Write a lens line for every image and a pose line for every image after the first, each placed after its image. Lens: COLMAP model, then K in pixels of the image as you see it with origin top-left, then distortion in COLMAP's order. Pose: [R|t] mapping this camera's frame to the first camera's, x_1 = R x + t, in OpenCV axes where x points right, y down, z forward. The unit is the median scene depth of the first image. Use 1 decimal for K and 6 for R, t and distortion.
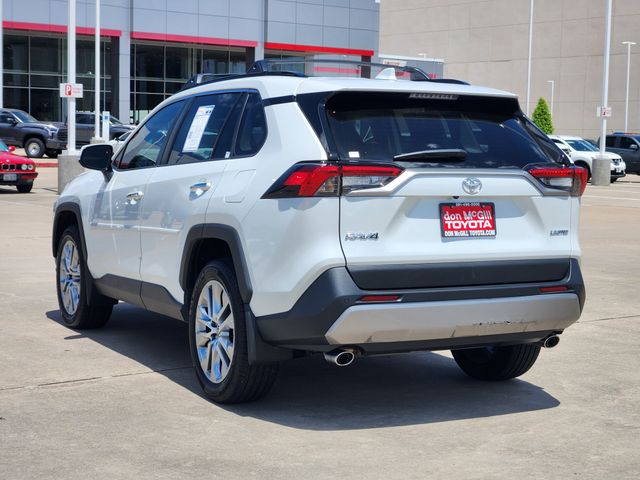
lens RADIAL K [[1205.3, 0, 323.3], [0, 1205.3, 242.6], [0, 0, 1]] dist [-0.001806, 0.000000]
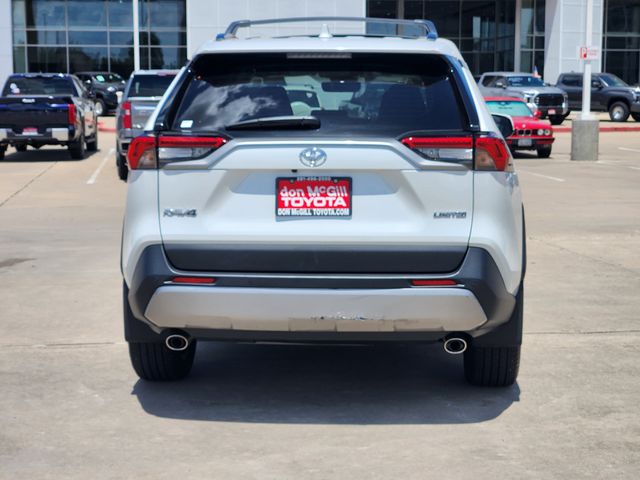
lens RADIAL K [[1205.3, 0, 323.3], [0, 1205.3, 236.3], [0, 0, 1]] dist [-0.001806, 0.000000]
pose [[0.856837, 0.037217, -0.514242, 0.574388], [-0.024432, 0.999202, 0.031607, -0.017873], [0.515008, -0.014518, 0.857062, 0.255215]]
